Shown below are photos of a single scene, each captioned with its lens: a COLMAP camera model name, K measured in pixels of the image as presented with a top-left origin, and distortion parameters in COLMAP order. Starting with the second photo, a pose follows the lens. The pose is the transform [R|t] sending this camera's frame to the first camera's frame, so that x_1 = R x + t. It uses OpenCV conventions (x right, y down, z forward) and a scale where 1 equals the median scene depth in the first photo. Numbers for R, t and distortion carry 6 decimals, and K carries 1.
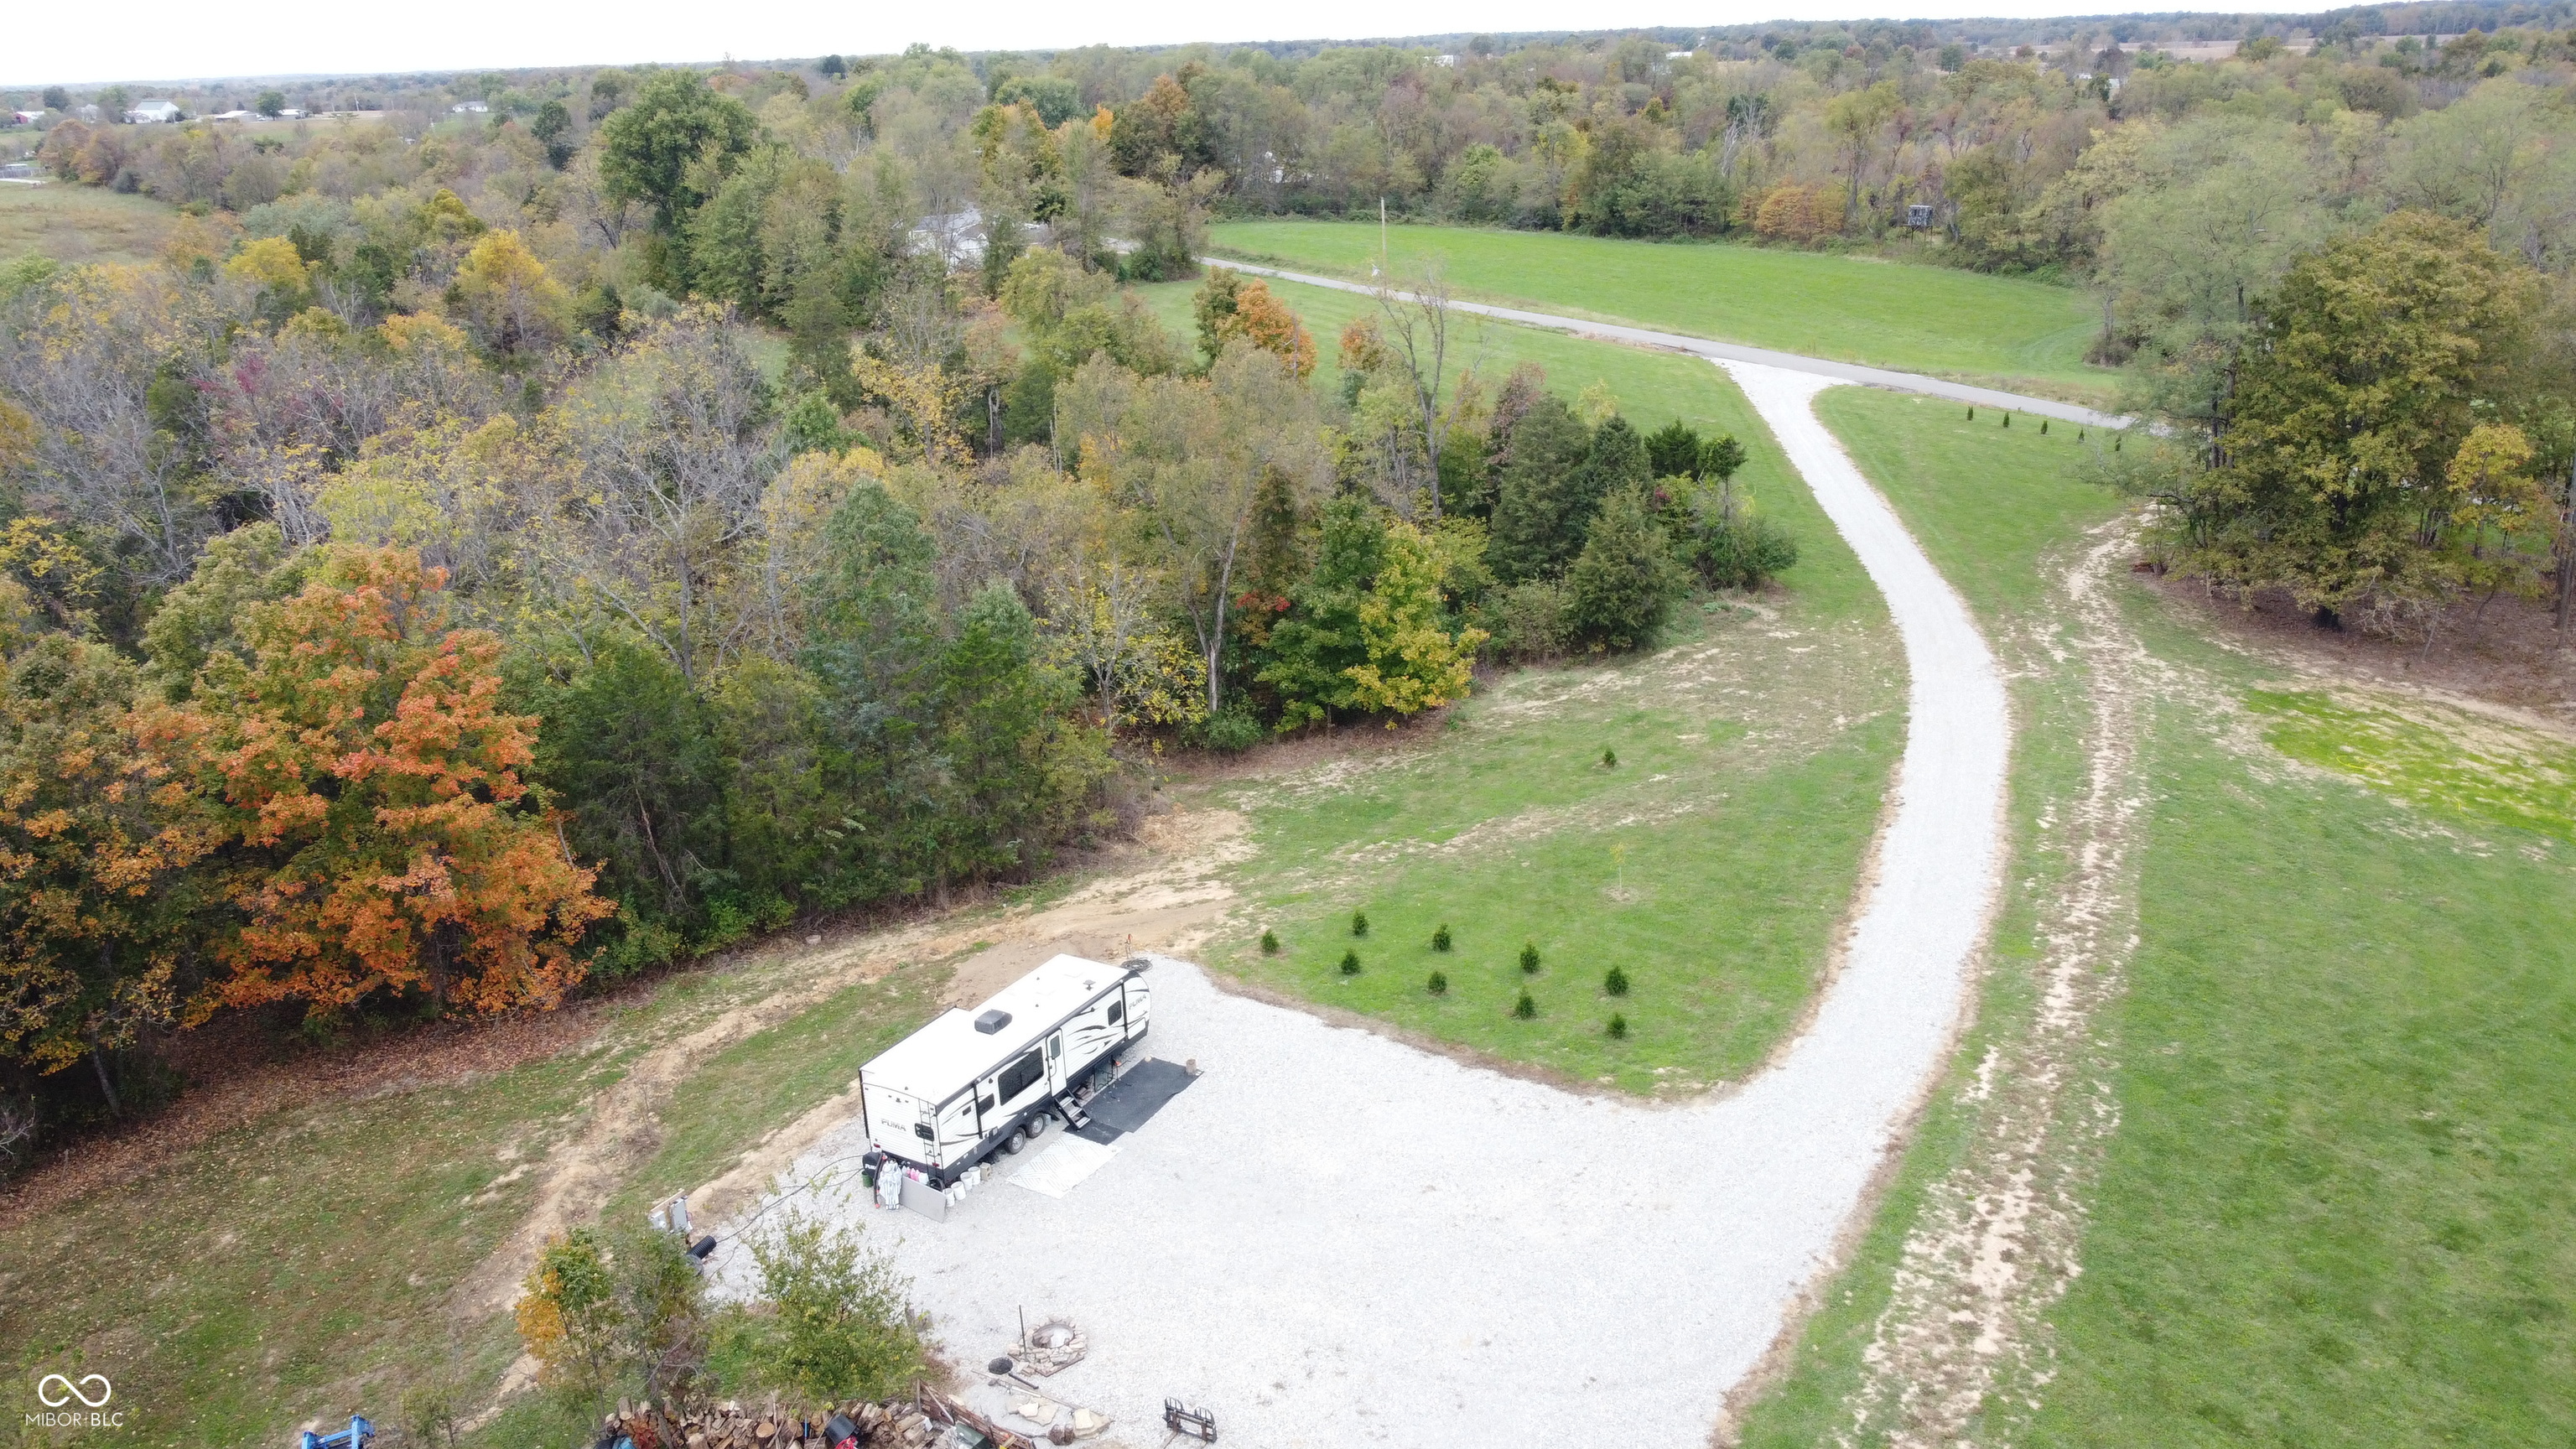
lens RADIAL K [[1945.1, 0, 1281.4], [0, 1945.1, 724.0], [0, 0, 1]] dist [0.010044, -0.004629]
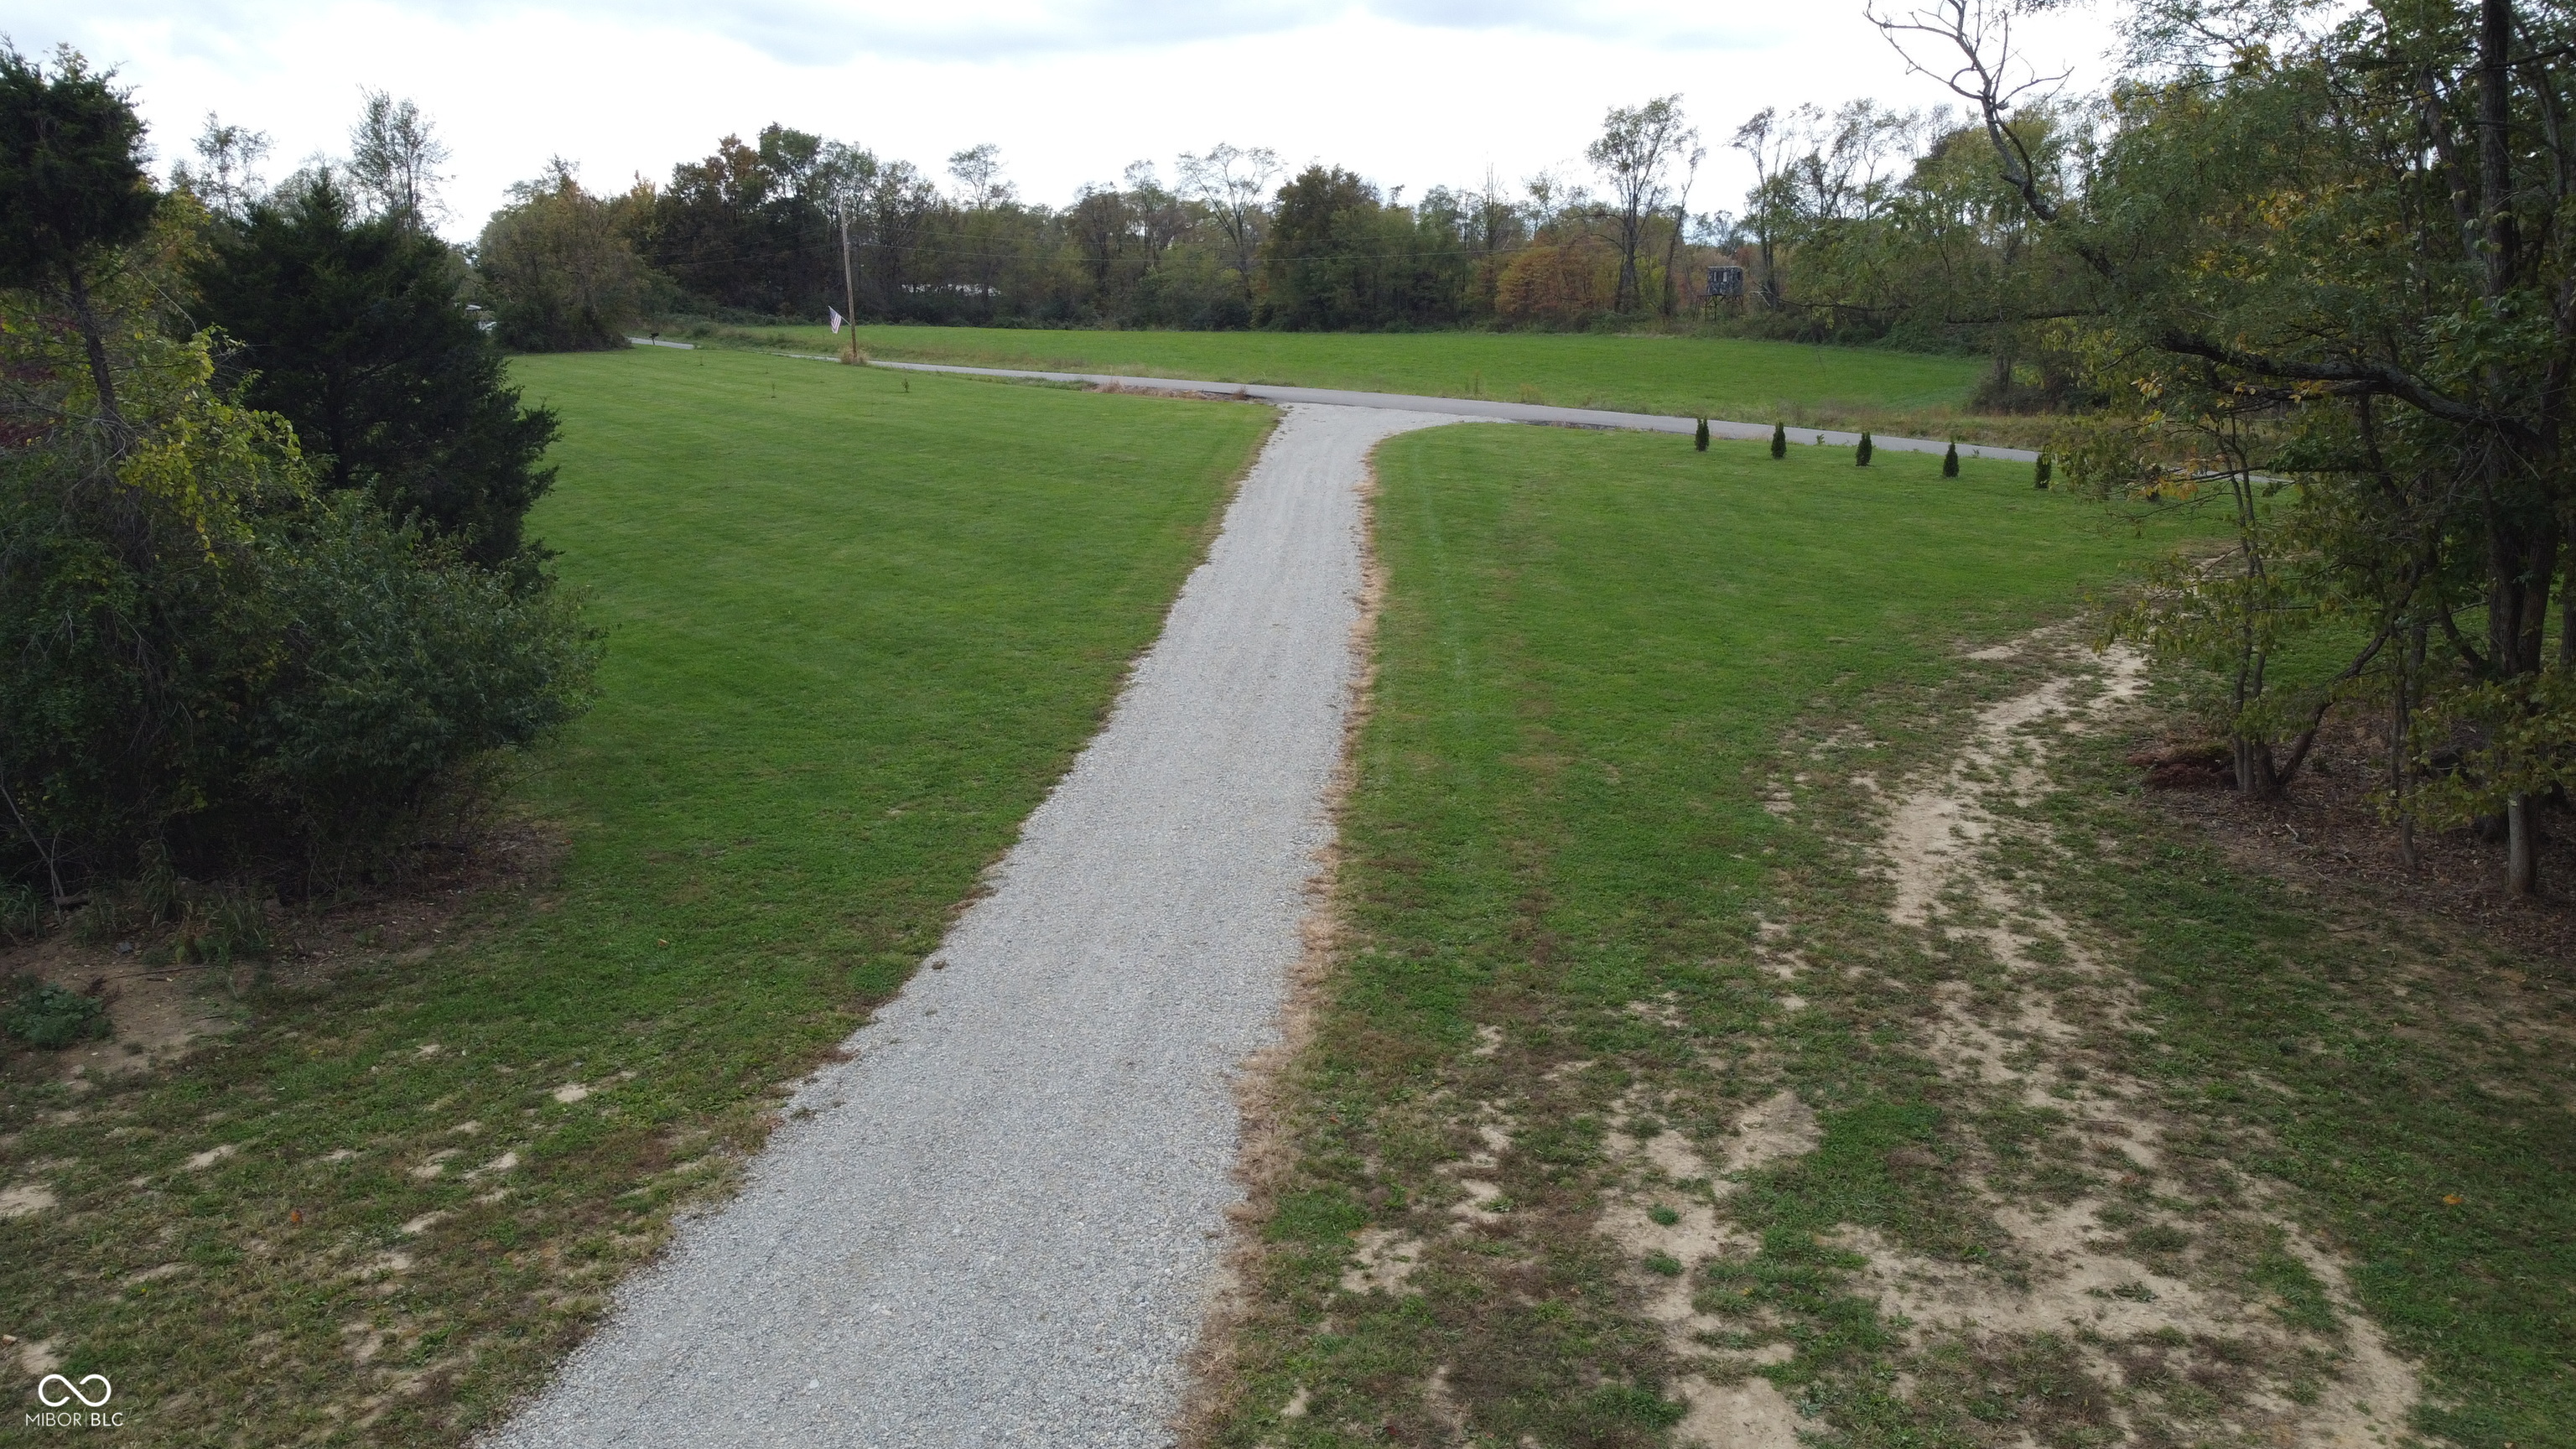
lens RADIAL K [[1945.1, 0, 1287.9], [0, 1945.1, 728.0], [0, 0, 1]] dist [0.010044, -0.004629]
pose [[0.999033, -0.001590, 0.043941, 0.355951], [0.006702, 0.993175, -0.116445, -0.065013], [-0.043456, 0.116627, 0.992225, 0.852481]]
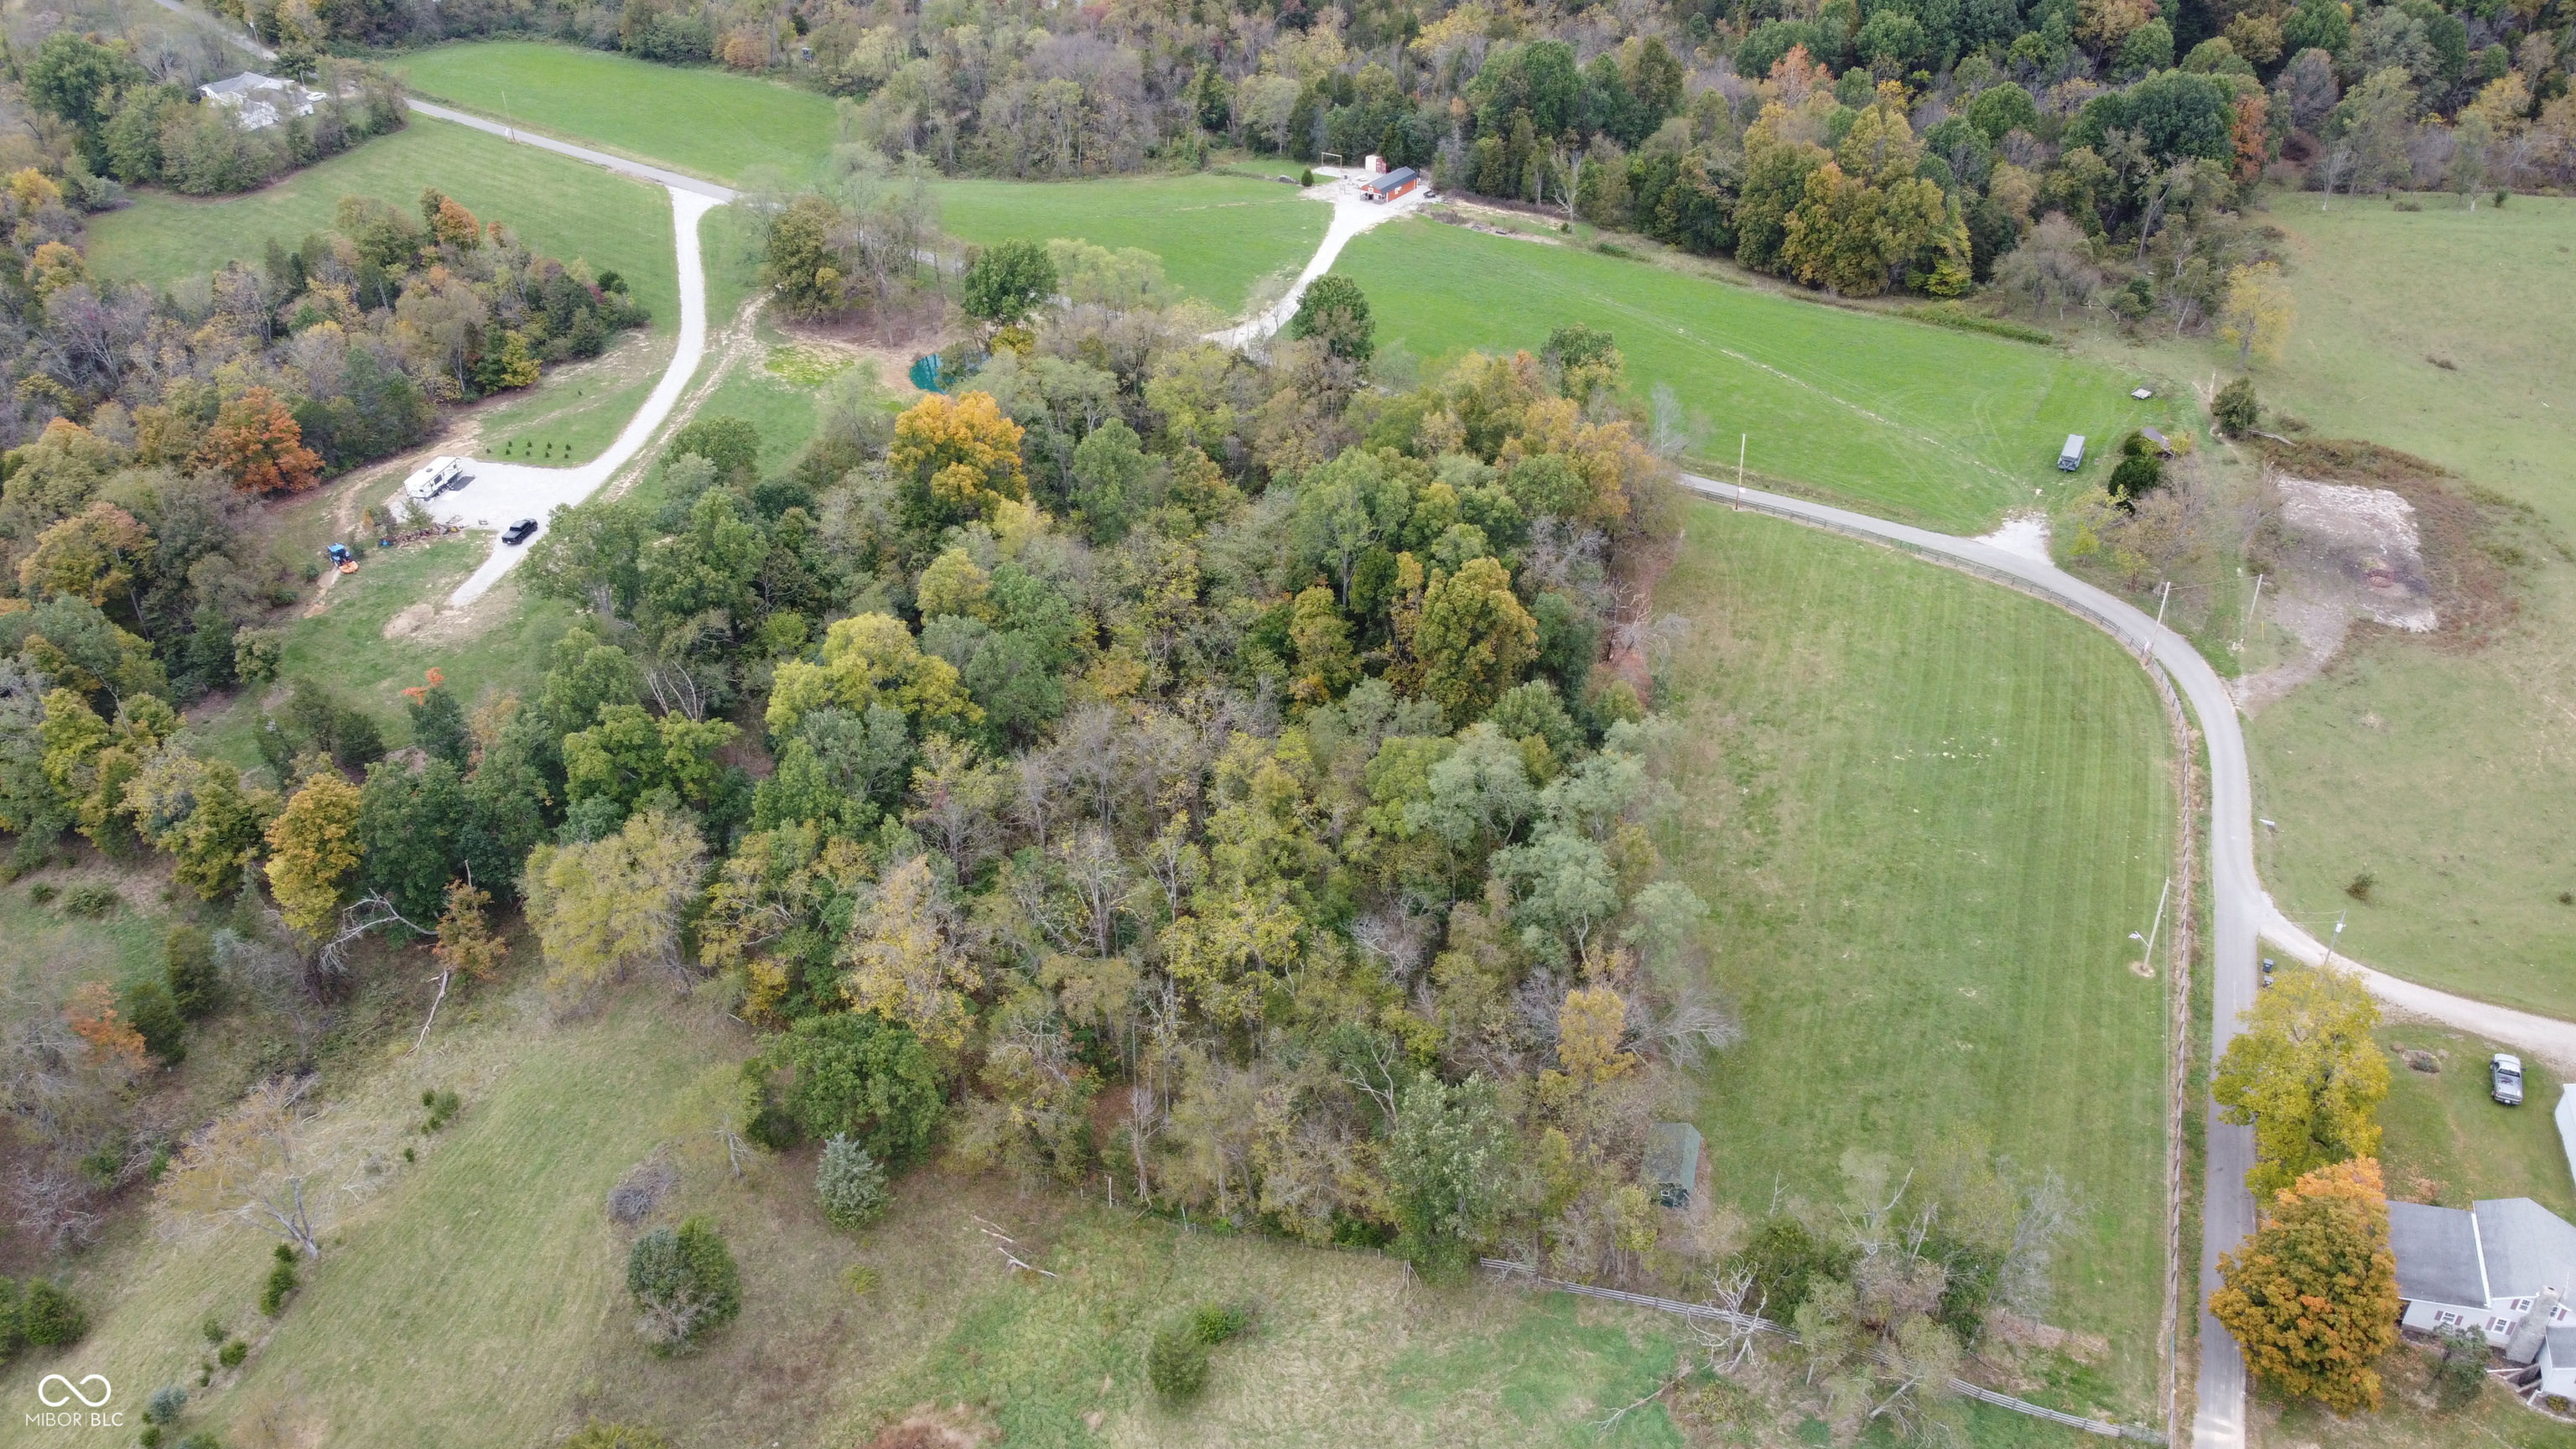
lens RADIAL K [[1945.1, 0, 1275.5], [0, 1945.1, 718.1], [0, 0, 1]] dist [0.010044, -0.004629]
pose [[0.933784, -0.179562, 0.309522, 0.126057], [0.104619, 0.964184, 0.243729, -0.130509], [-0.342201, -0.195208, 0.919126, -2.584219]]
